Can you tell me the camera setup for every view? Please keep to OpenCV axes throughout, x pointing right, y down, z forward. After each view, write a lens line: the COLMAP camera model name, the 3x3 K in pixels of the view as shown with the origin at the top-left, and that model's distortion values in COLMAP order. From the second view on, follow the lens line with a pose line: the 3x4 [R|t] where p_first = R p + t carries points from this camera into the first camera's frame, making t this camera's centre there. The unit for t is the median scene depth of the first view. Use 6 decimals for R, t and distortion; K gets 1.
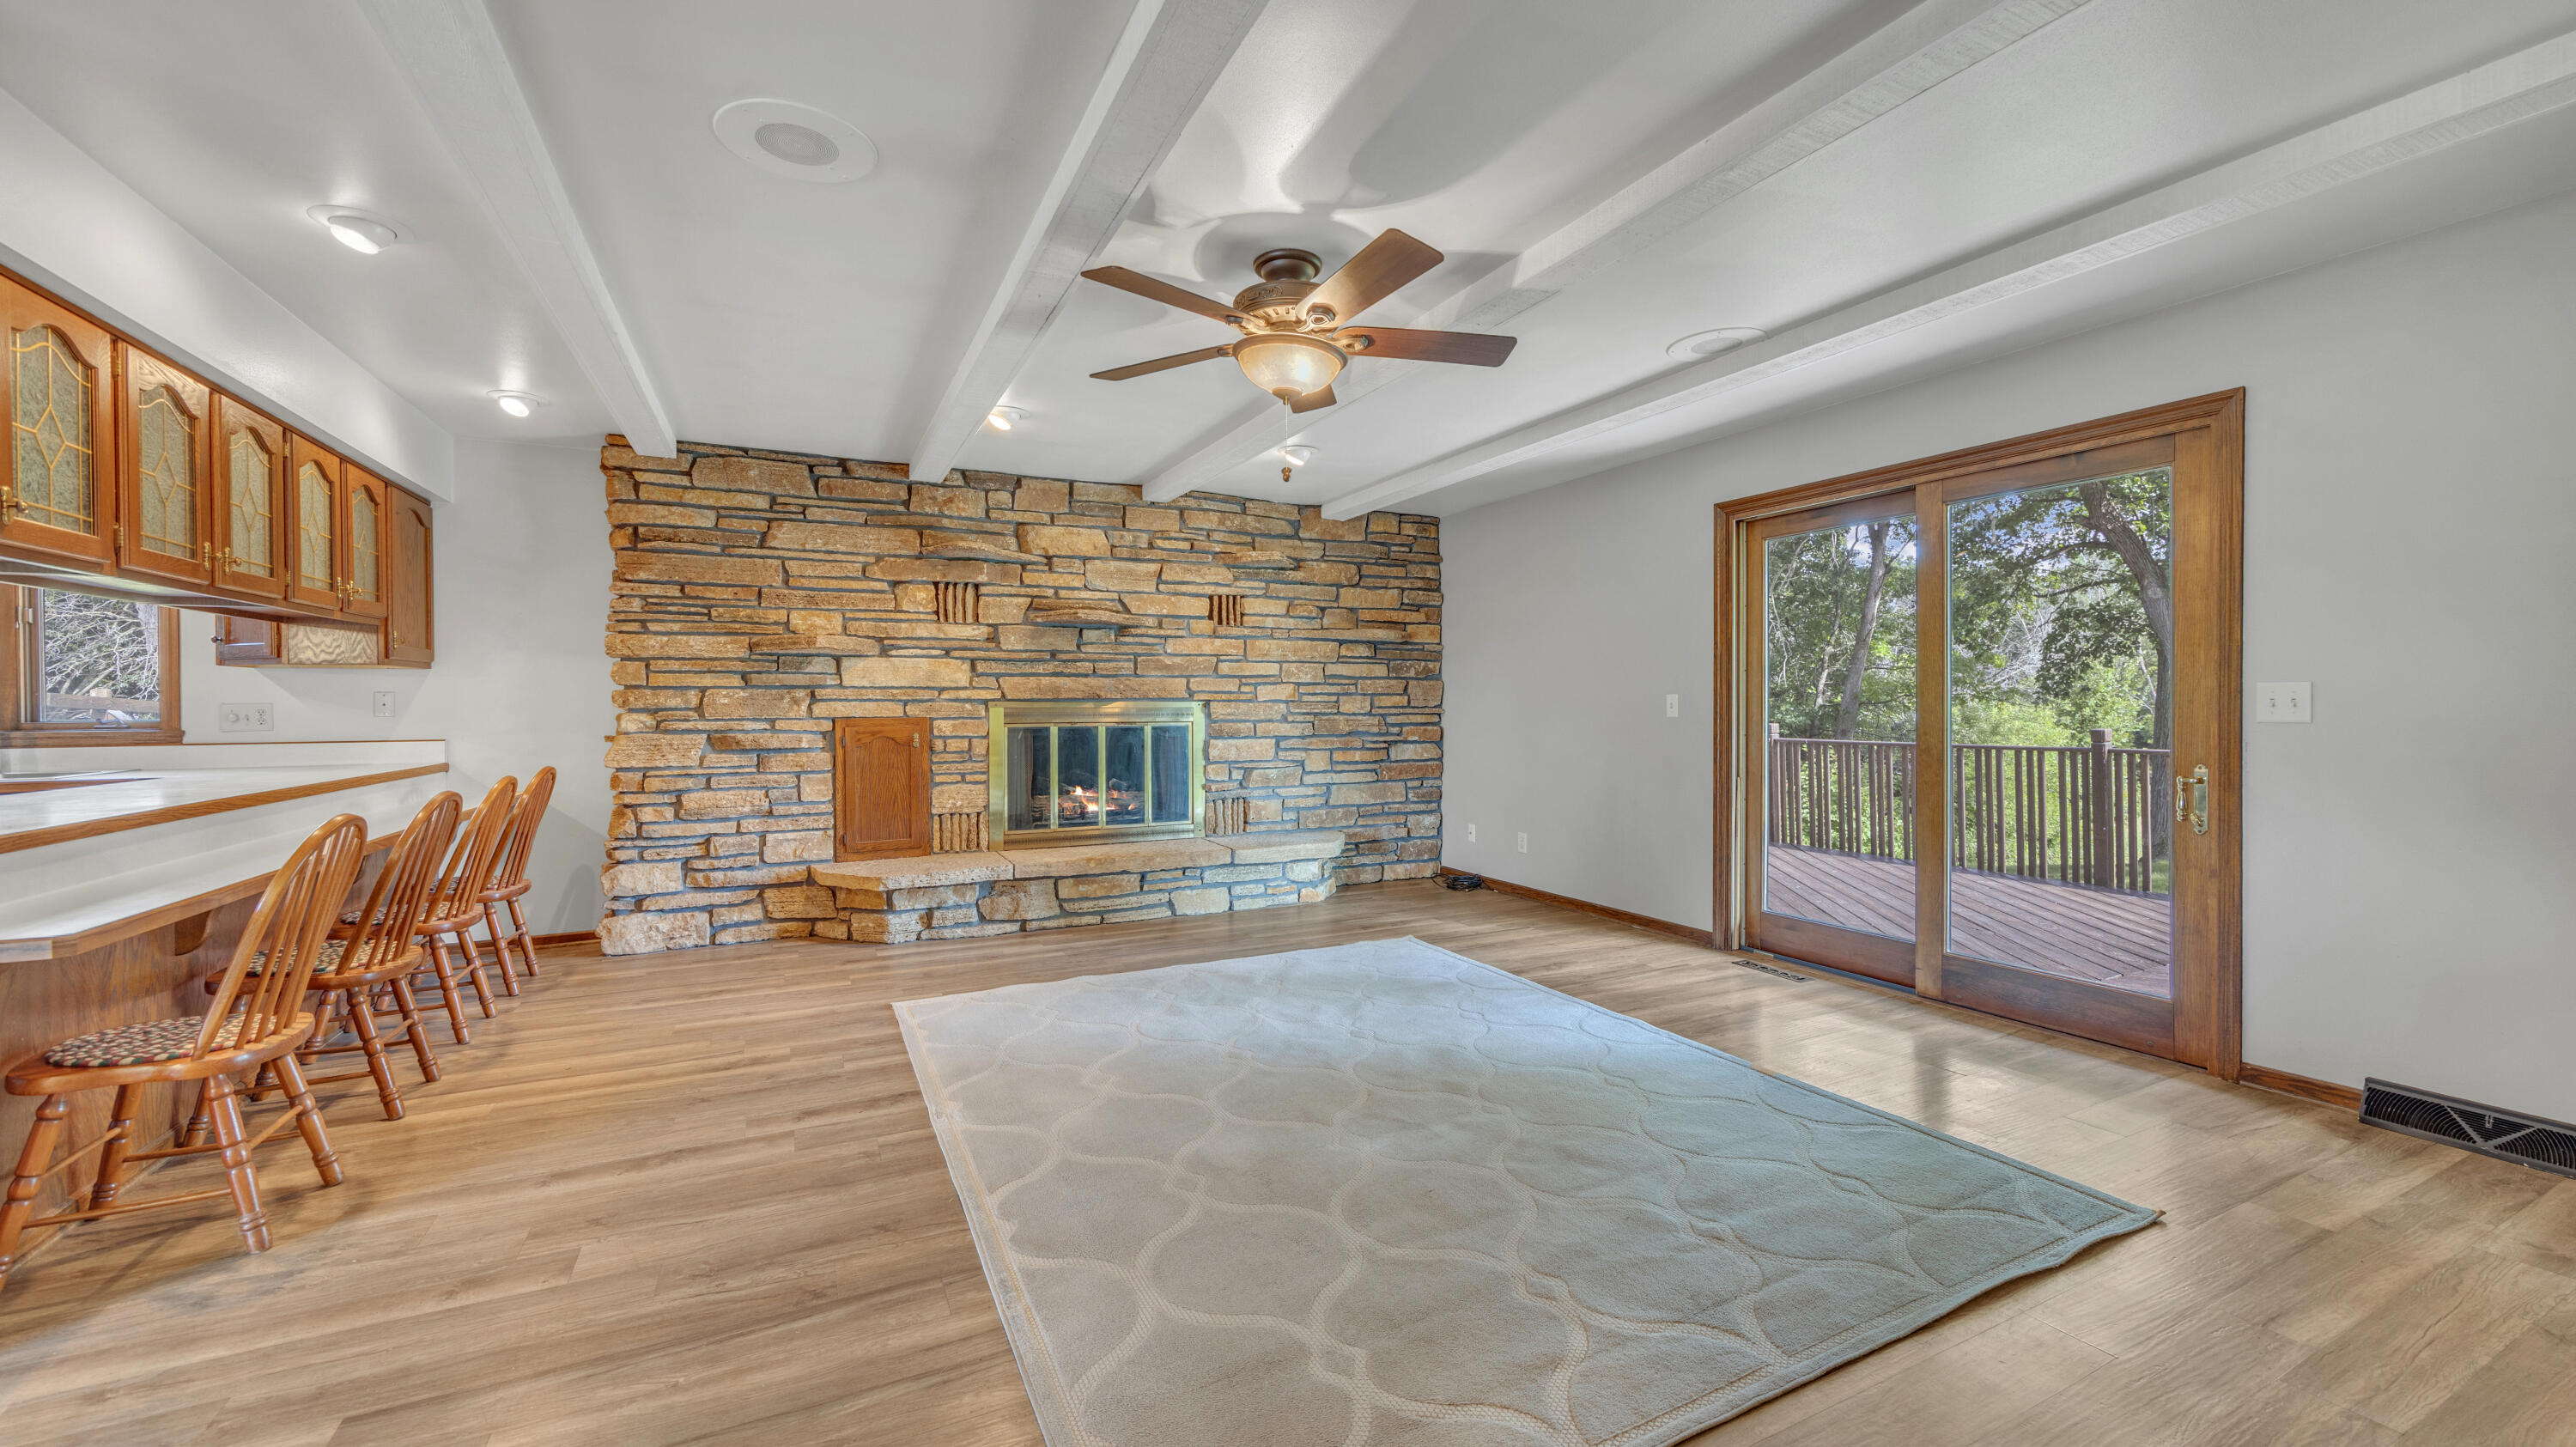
lens RADIAL K [[989.3, 0, 1276.2], [0, 989.3, 708.4], [0, 0, 1]] dist [-0.001751, -0.000089]
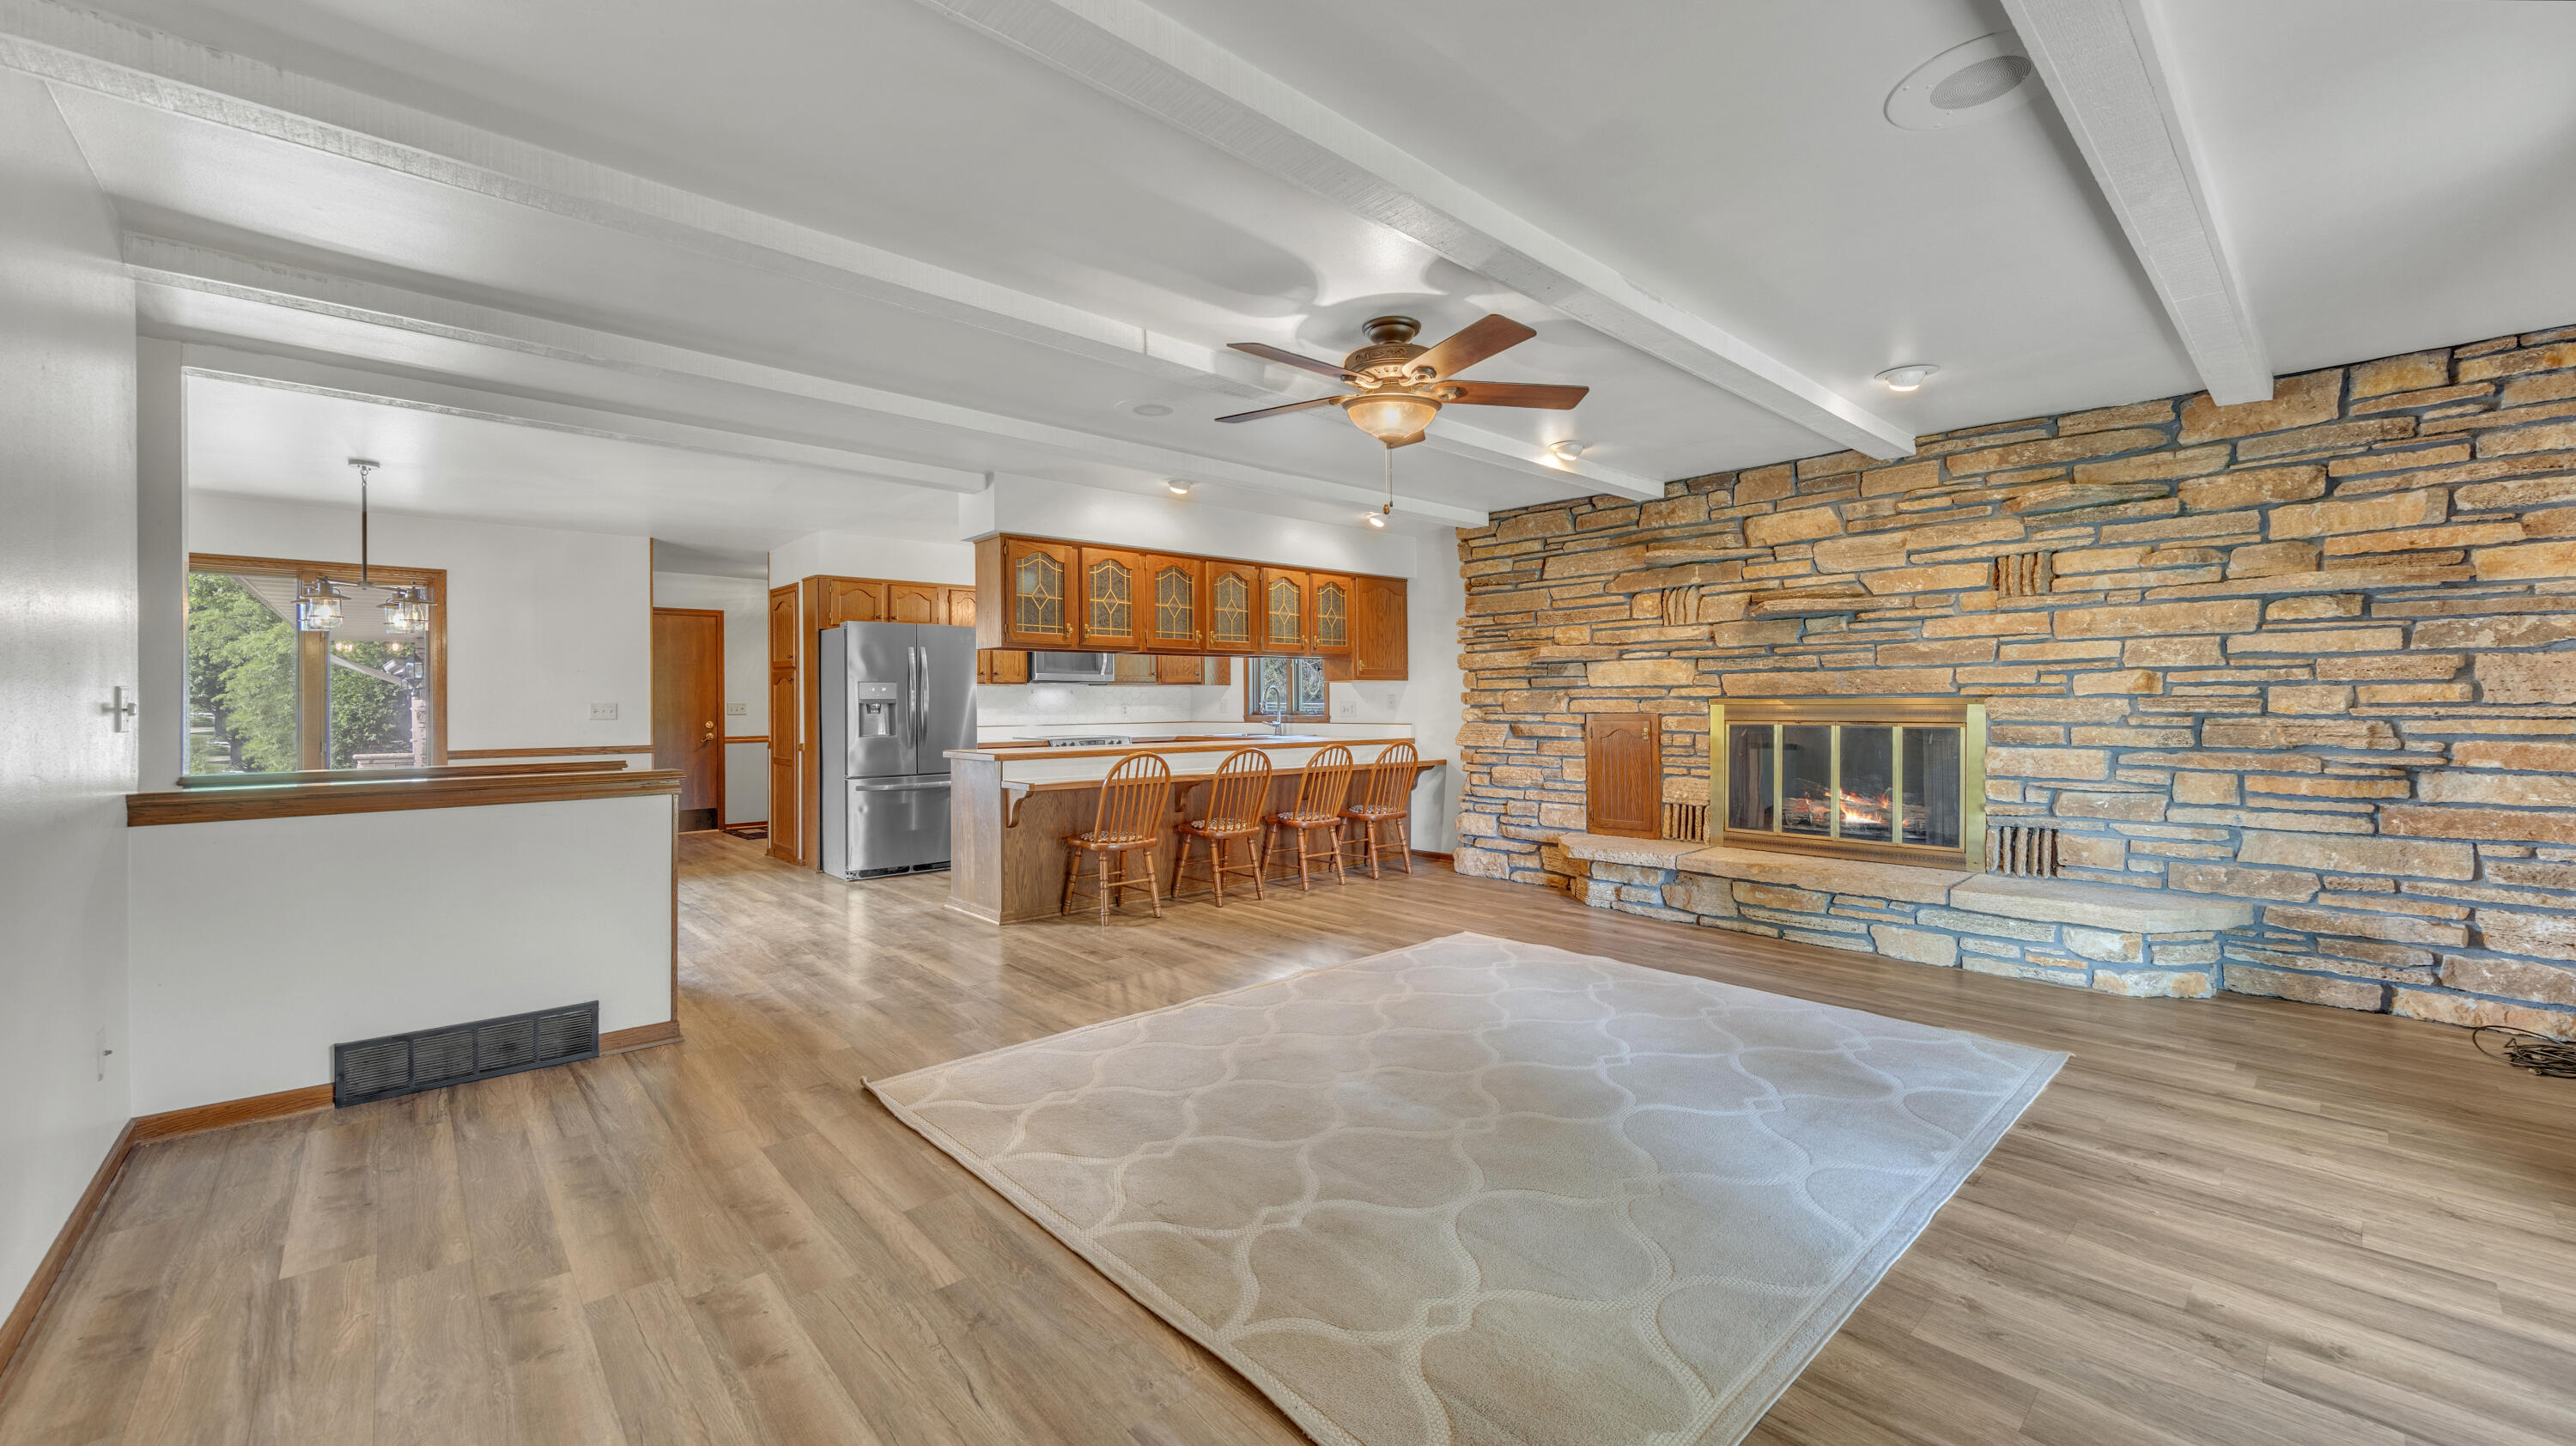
lens RADIAL K [[989.3, 0, 1276.2], [0, 989.3, 707.9], [0, 0, 1]] dist [-0.001751, -0.000089]
pose [[0.274093, 0.005505, -0.961688, 0.611375], [0.000935, 0.999982, 0.005991, -0.004358], [0.961703, -0.002541, 0.274083, 0.306711]]
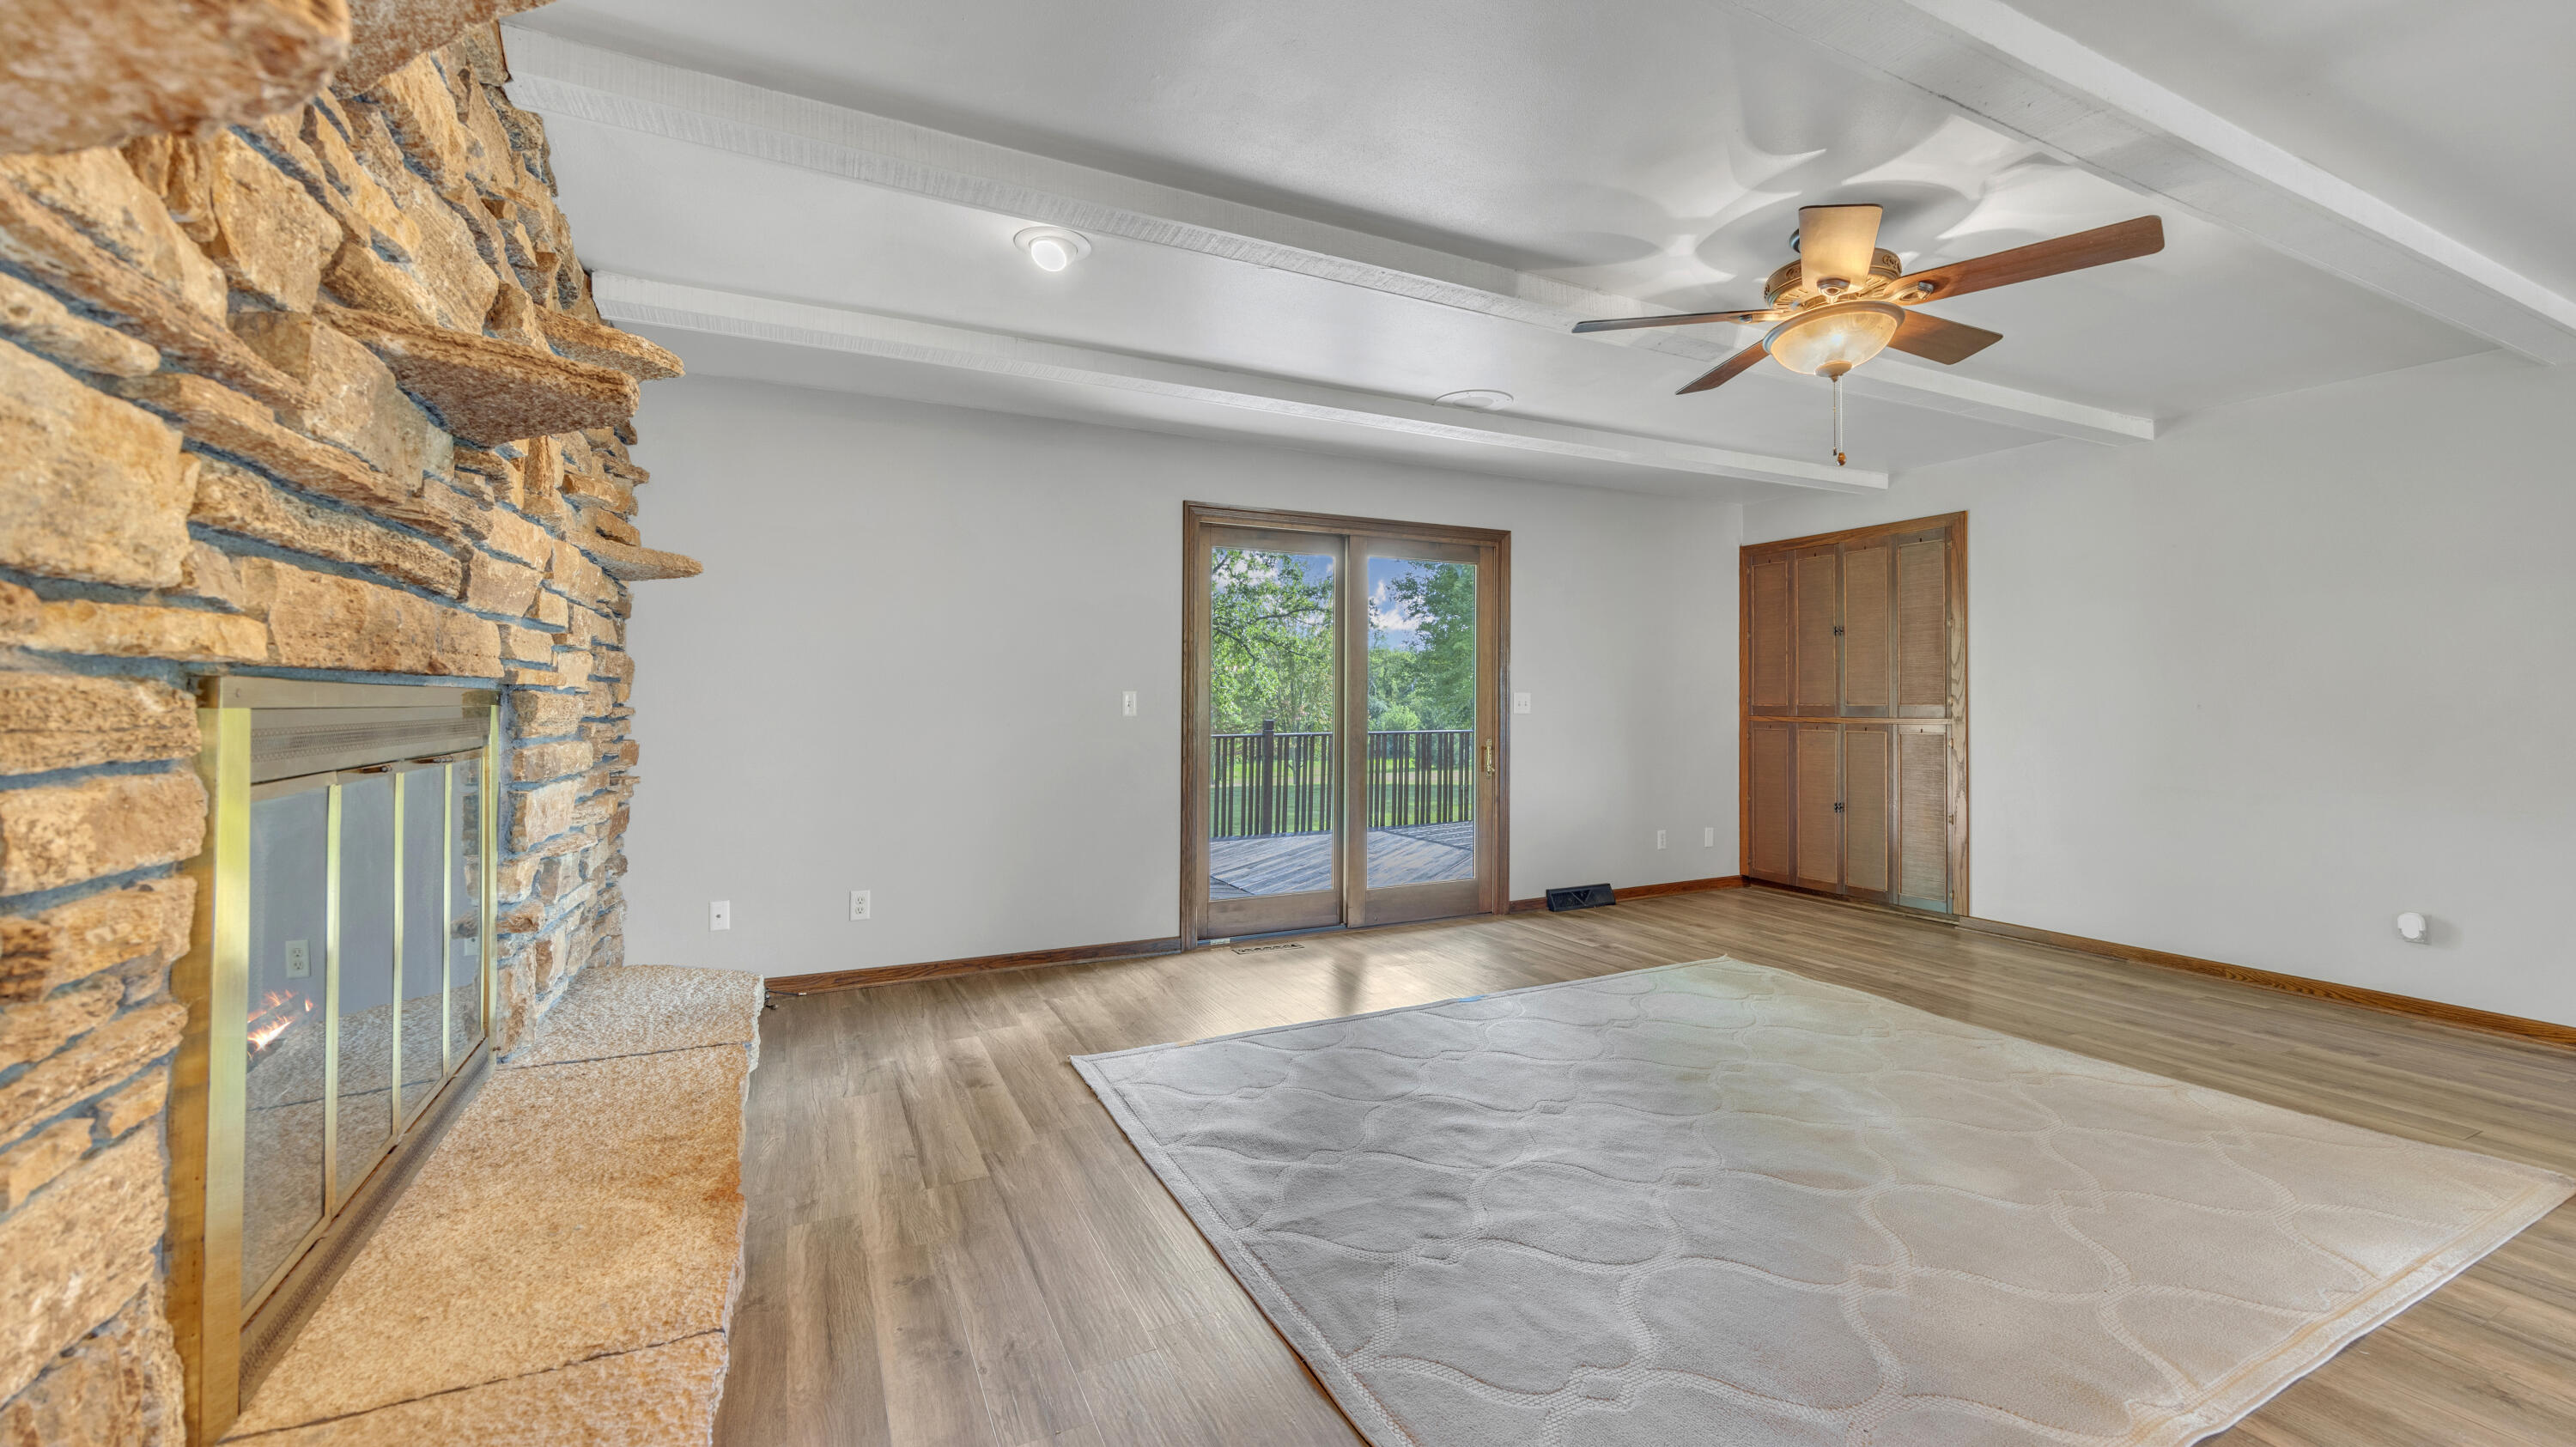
lens RADIAL K [[989.3, 0, 1276.2], [0, 989.3, 708.4], [0, 0, 1]] dist [-0.001751, -0.000089]
pose [[0.010414, -0.004423, 0.999936, -0.507332], [-0.002157, 0.999988, 0.004446, -0.002817], [-0.999943, -0.002203, 0.010404, 0.845146]]
